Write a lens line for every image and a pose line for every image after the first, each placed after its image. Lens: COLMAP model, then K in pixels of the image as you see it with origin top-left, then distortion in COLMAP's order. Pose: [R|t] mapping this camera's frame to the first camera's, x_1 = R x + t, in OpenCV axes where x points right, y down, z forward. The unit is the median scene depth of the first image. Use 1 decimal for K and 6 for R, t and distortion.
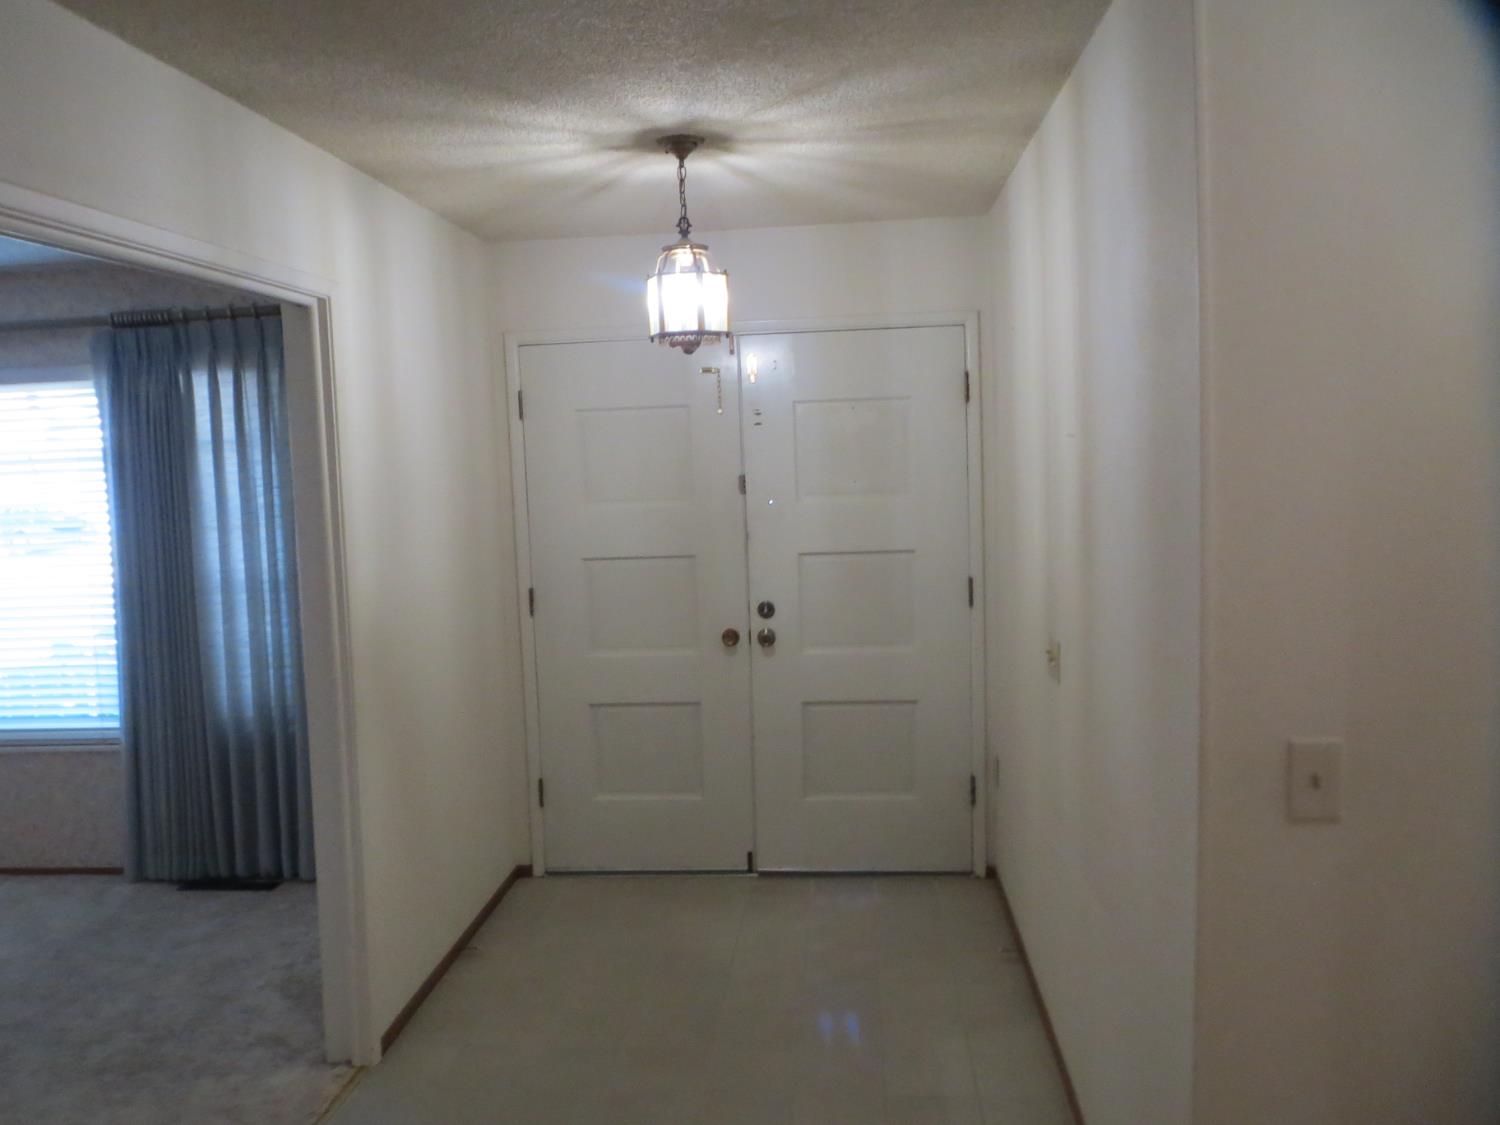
lens RADIAL K [[1287.2, 0, 750.0], [0, 1287.2, 562.5], [0, 0, 1]] dist [0.007899, 0.012917]
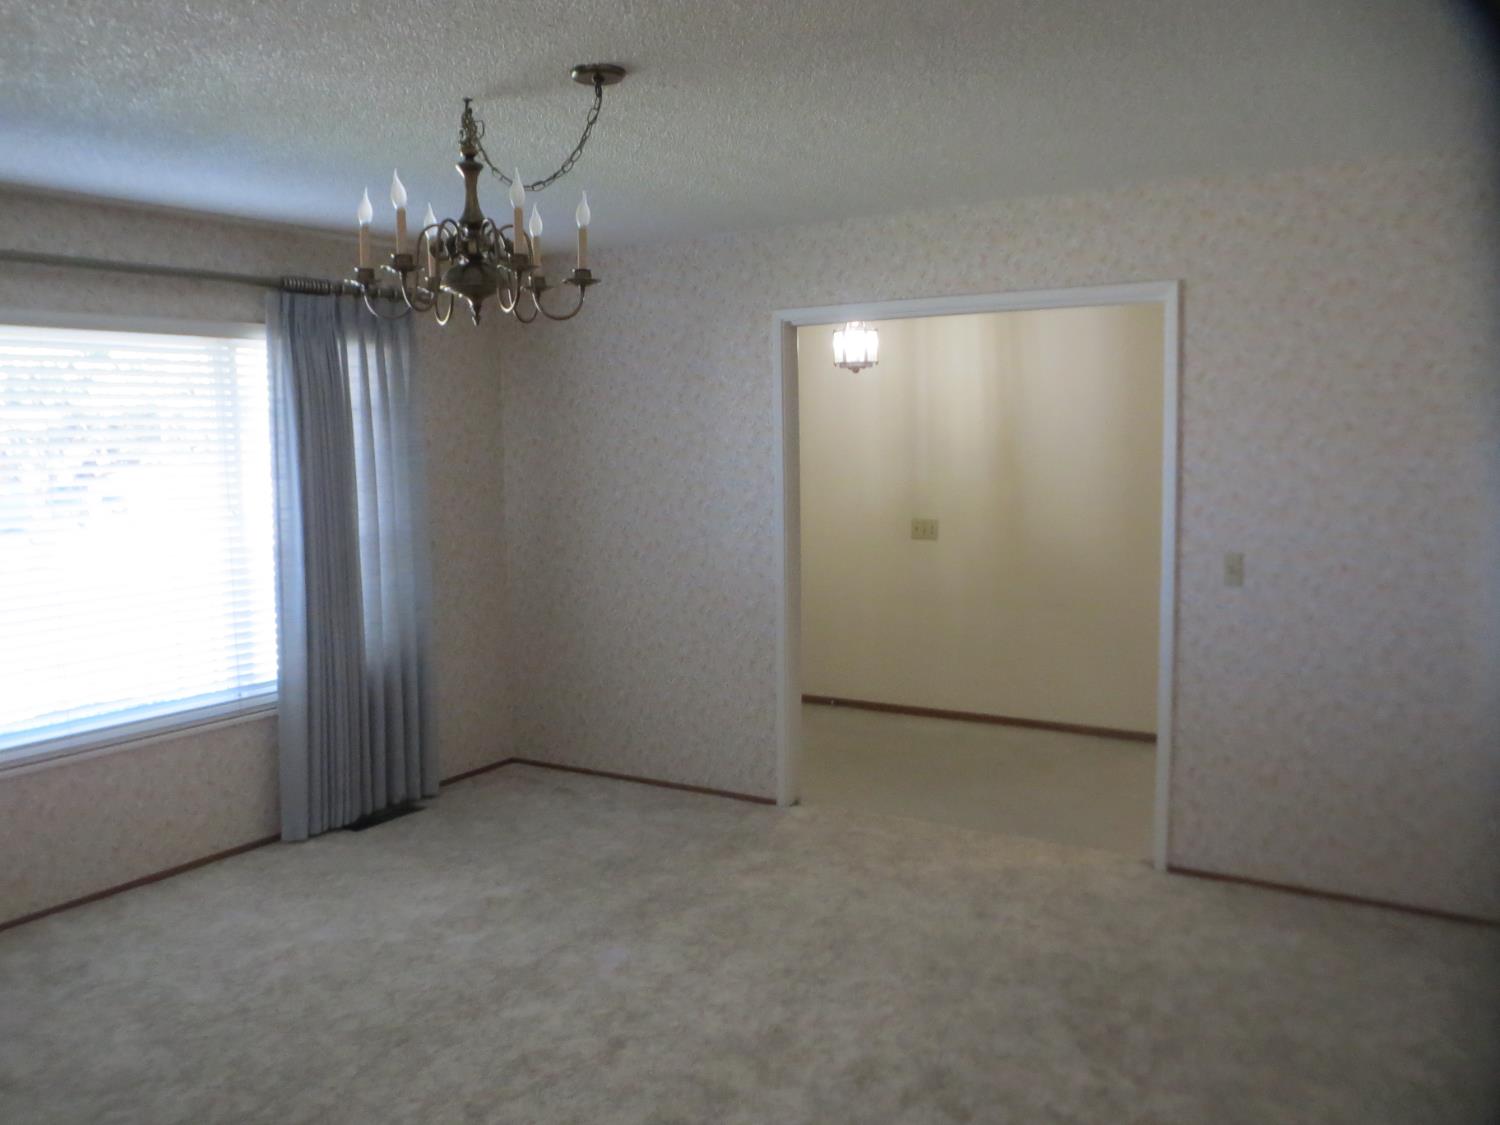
lens RADIAL K [[1287.2, 0, 750.0], [0, 1287.2, 562.5], [0, 0, 1]] dist [0.007899, 0.012917]
pose [[0.427711, -0.063620, 0.901674, -1.252407], [0.071838, 0.996757, 0.036253, 0.019288], [-0.901056, 0.049269, 0.430895, 0.247482]]
